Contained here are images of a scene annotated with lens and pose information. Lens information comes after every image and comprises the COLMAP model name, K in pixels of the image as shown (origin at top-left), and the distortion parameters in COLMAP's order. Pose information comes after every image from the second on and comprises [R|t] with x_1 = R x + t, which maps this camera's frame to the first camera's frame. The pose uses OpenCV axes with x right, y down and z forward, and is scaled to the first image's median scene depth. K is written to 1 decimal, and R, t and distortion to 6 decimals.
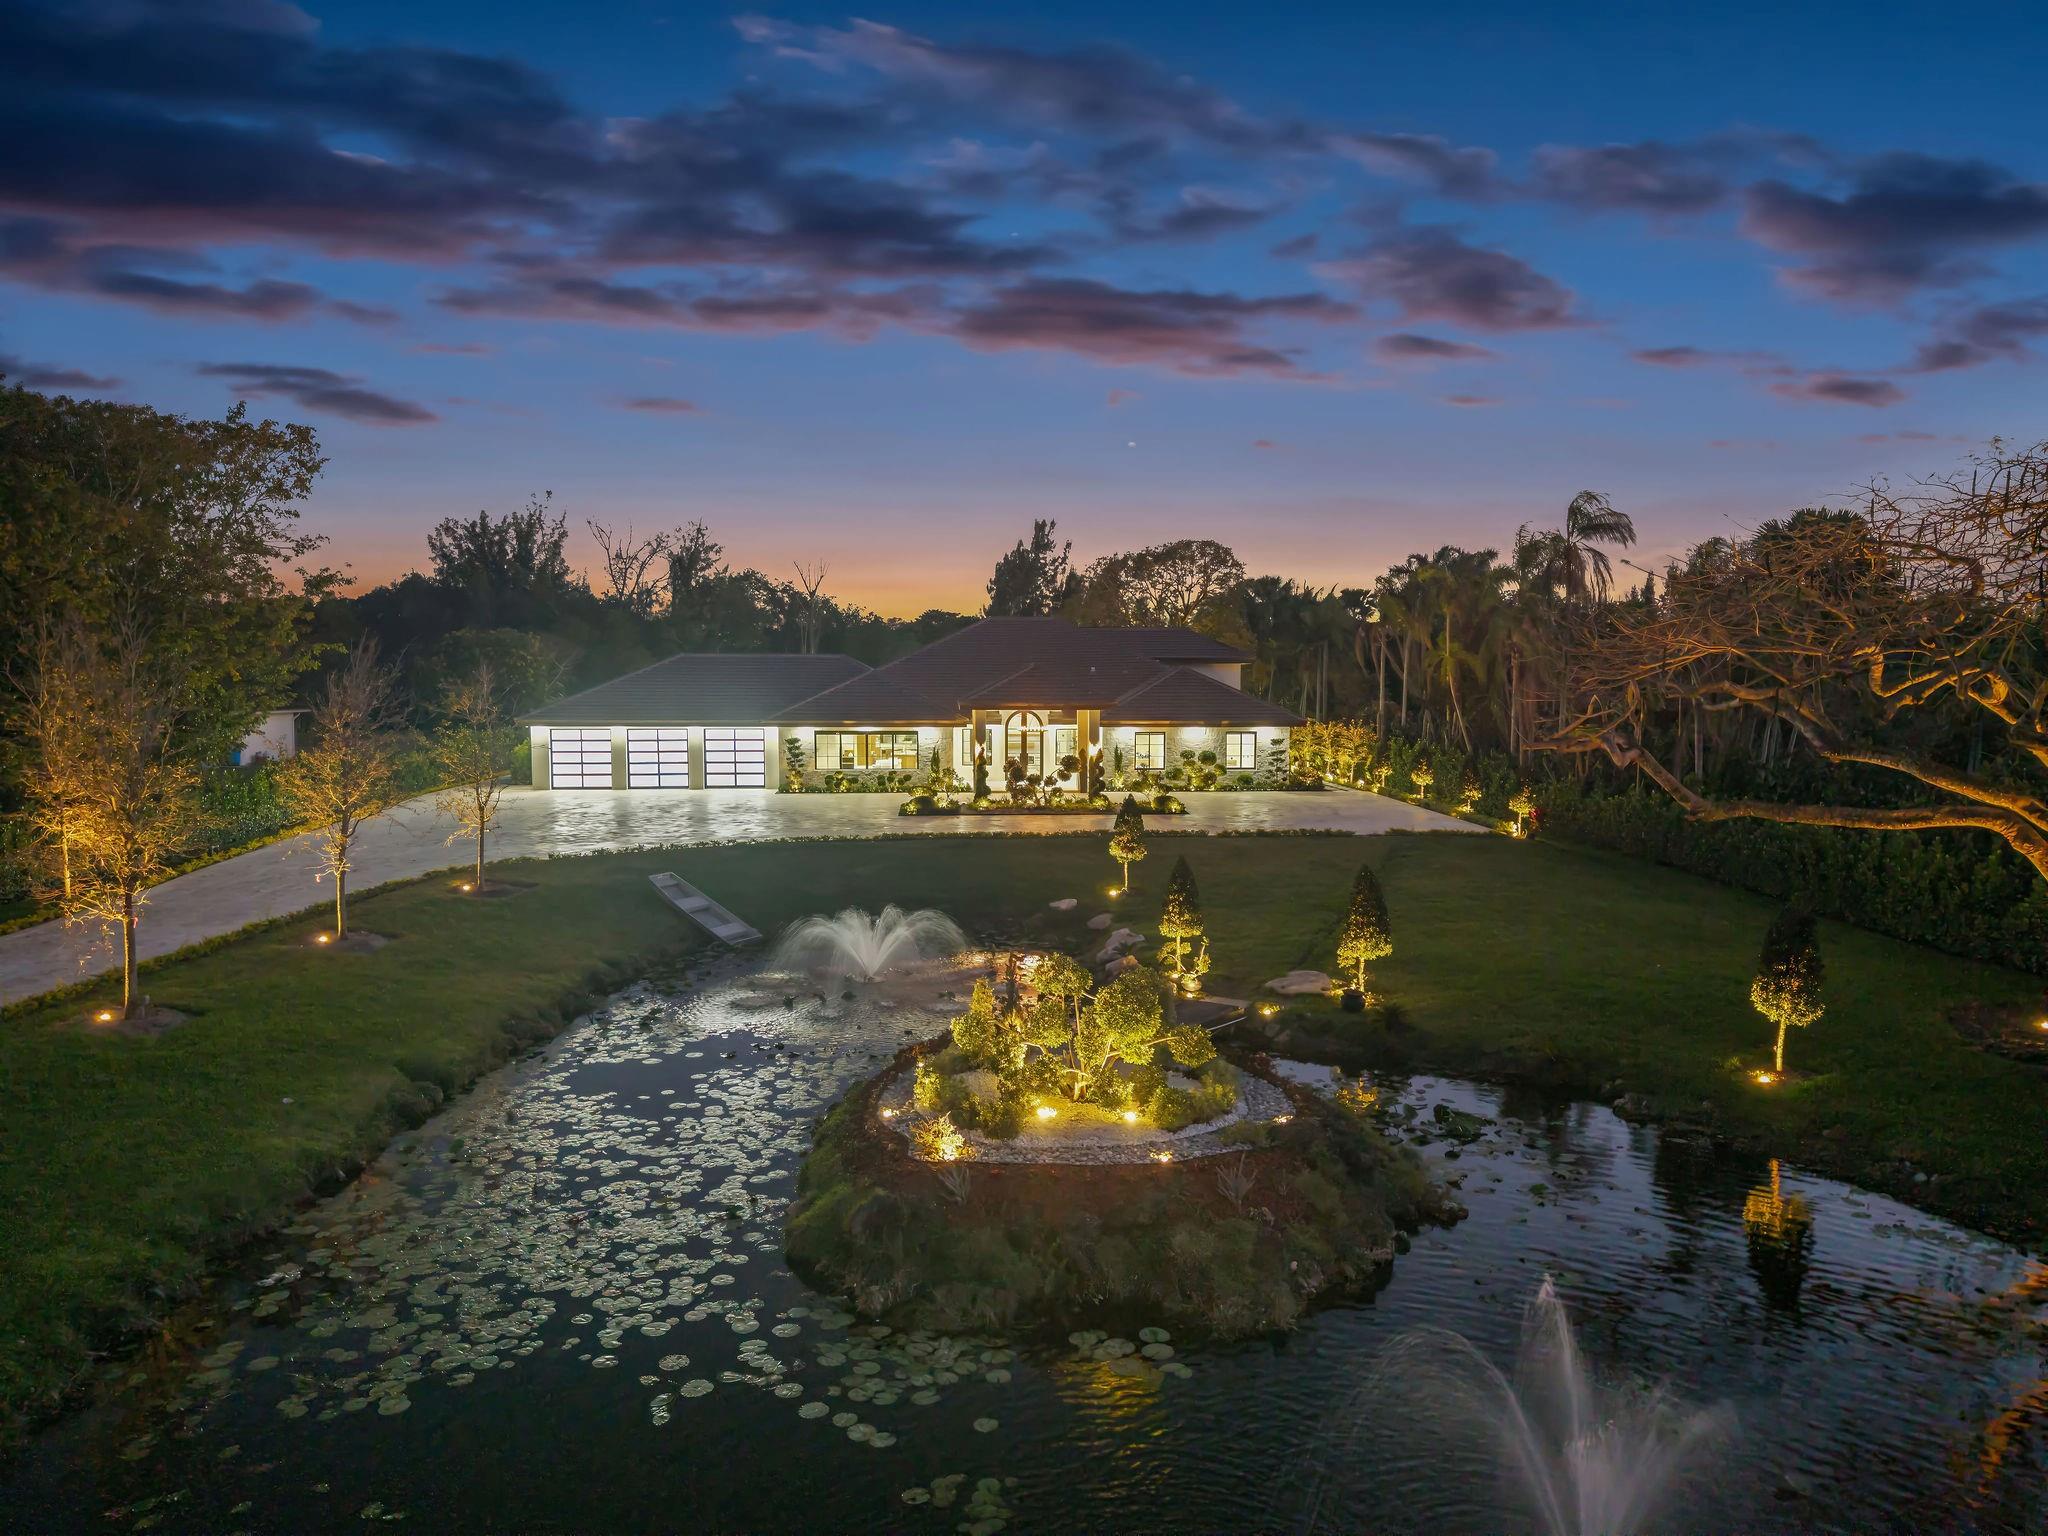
lens RADIAL K [[1458.0, 0, 1024.0], [0, 1458.0, 768.0], [0, 0, 1]] dist [0.006199, 0.000480]
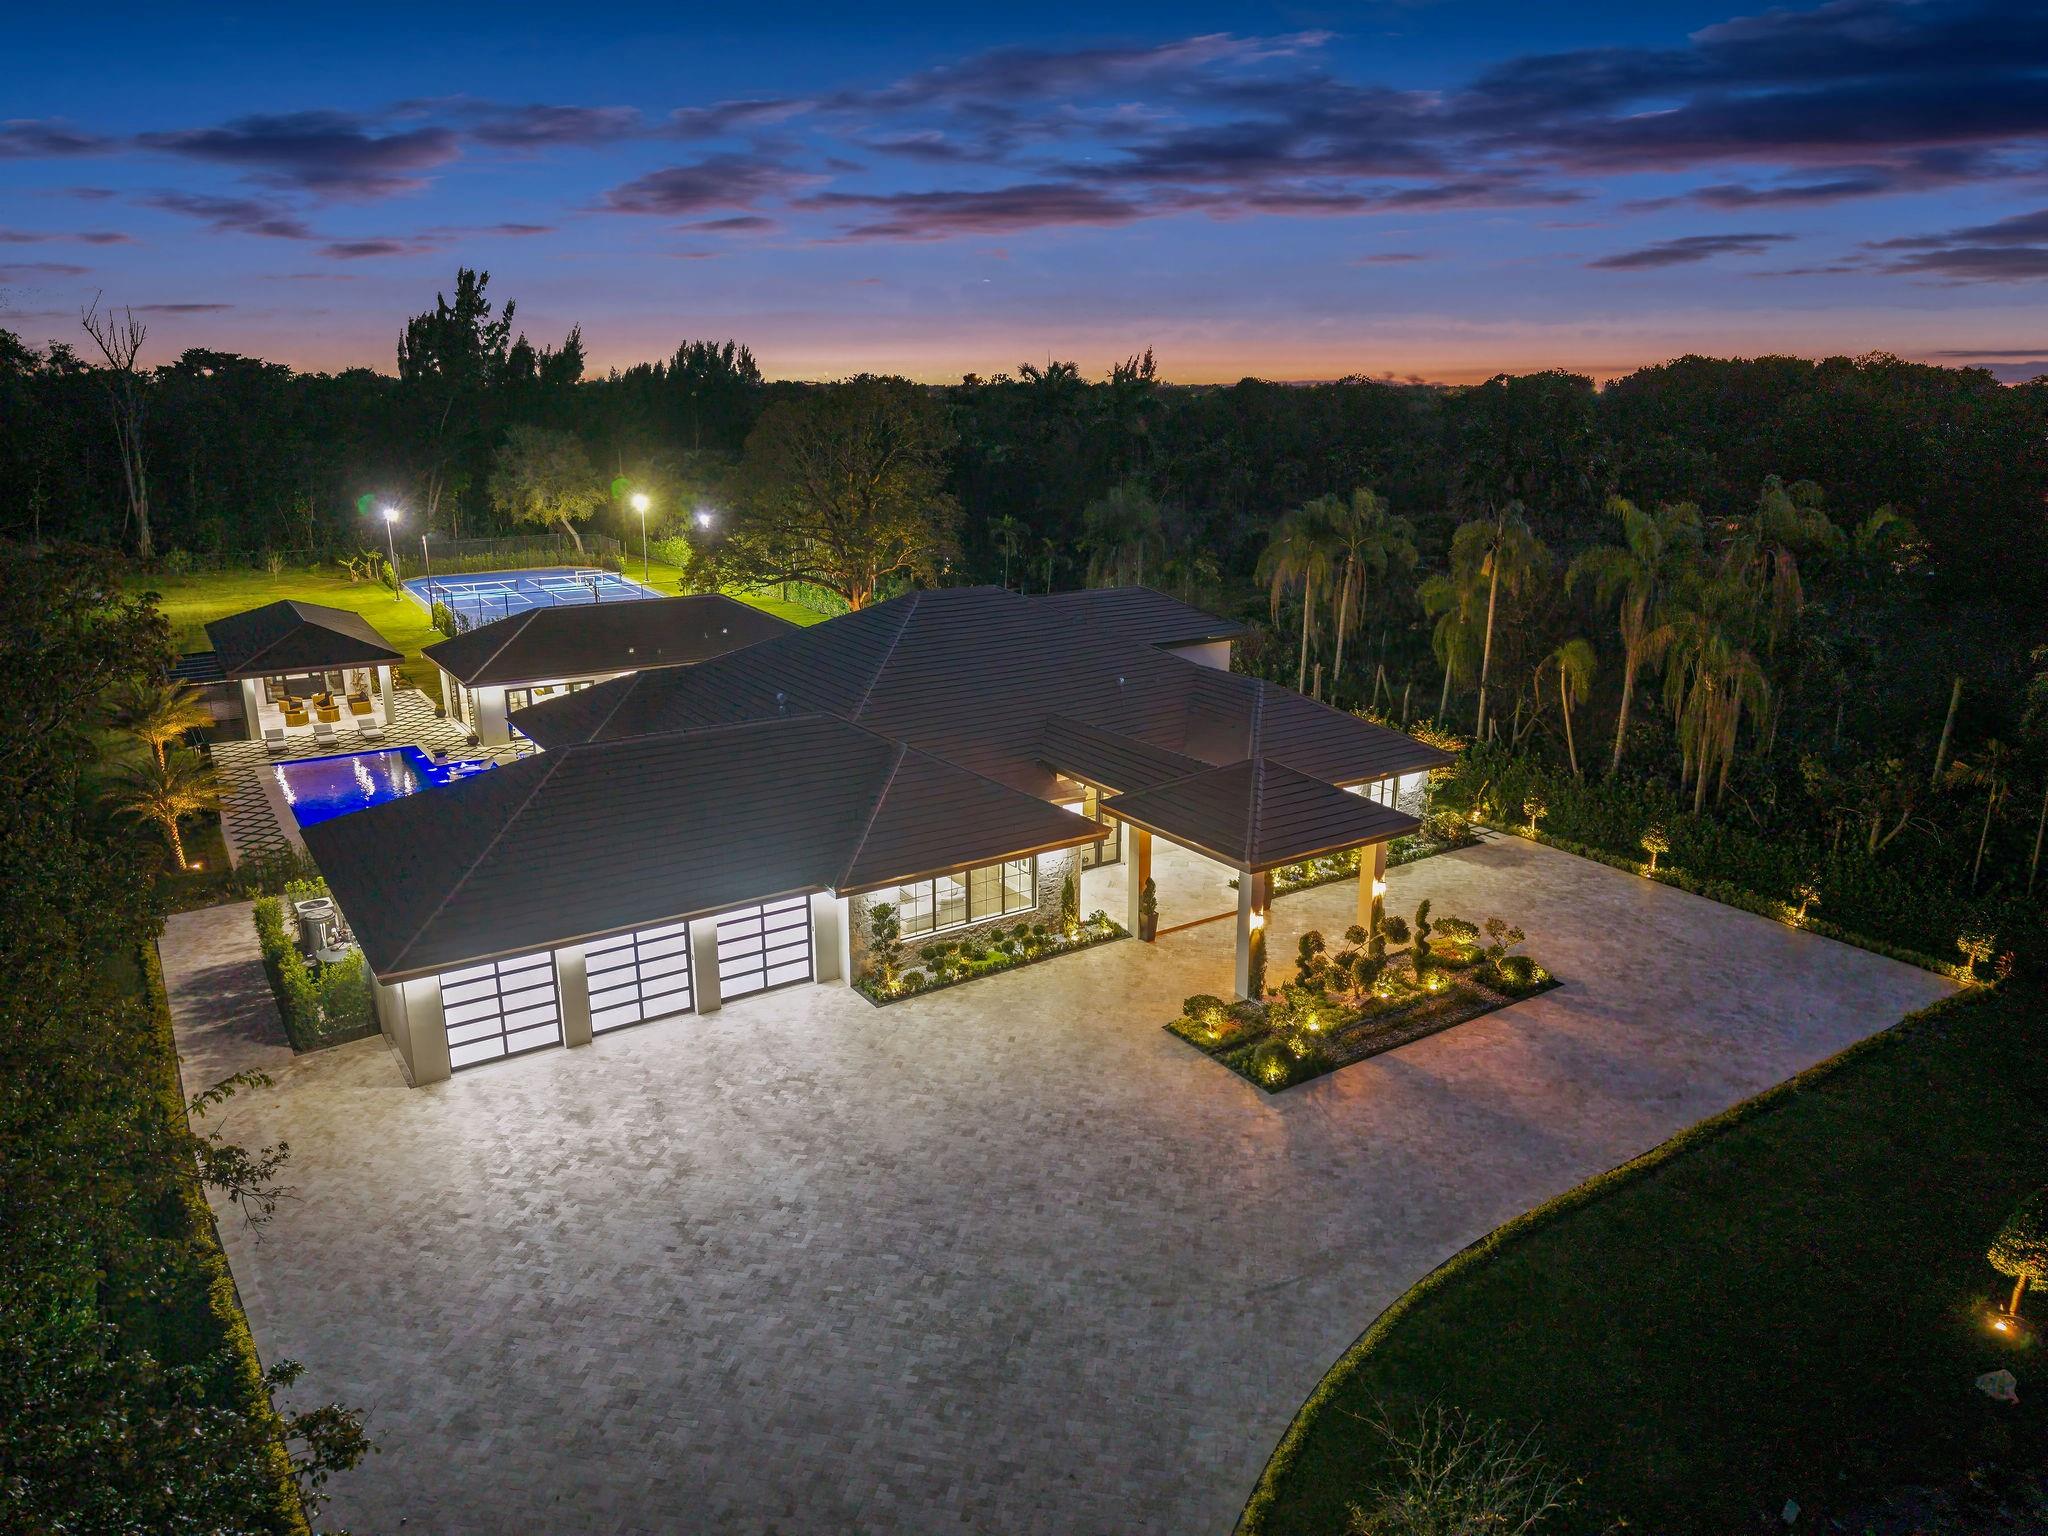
lens RADIAL K [[1458.0, 0, 1024.0], [0, 1458.0, 768.0], [0, 0, 1]] dist [0.006199, 0.000480]
pose [[0.840794, -0.128029, 0.525997, -0.308427], [0.010959, 0.975458, 0.219911, -0.152597], [-0.541244, -0.179136, 0.821563, 0.365650]]
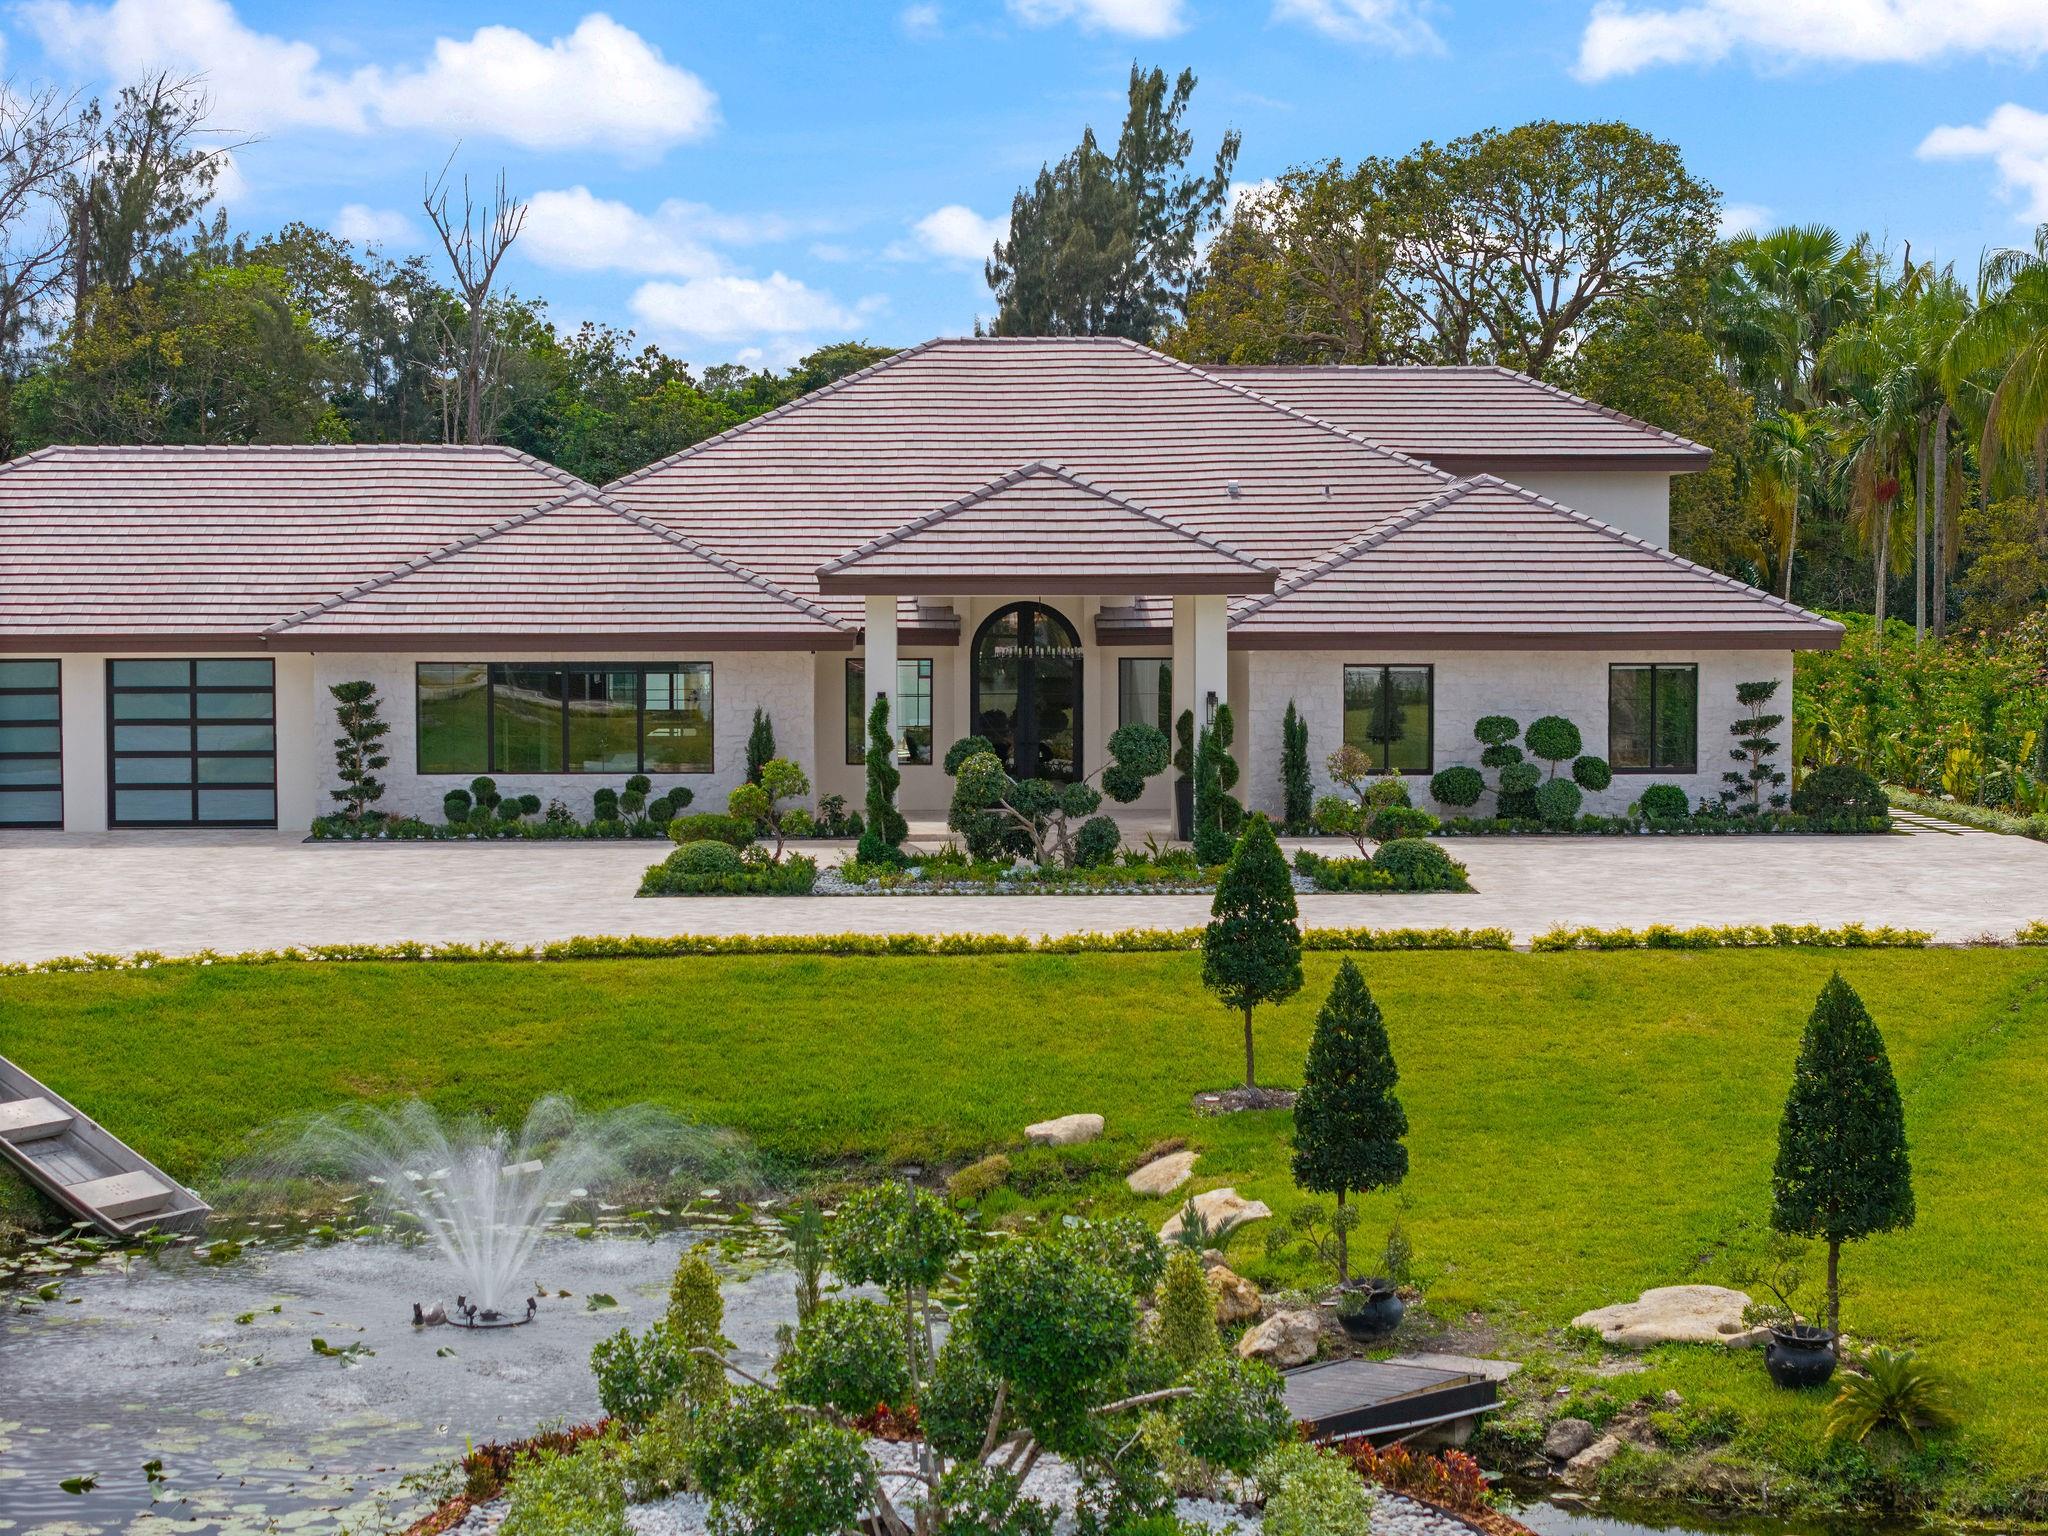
lens RADIAL K [[4356.3, 0, 1024.0], [0, 4356.3, 768.0], [0, 0, 1]] dist [-0.135589, -0.312237]
pose [[0.999662, -0.004397, -0.025623, 0.014546], [0.004113, 0.999930, -0.011114, 0.005782], [0.025670, 0.011005, 0.999610, -0.018365]]
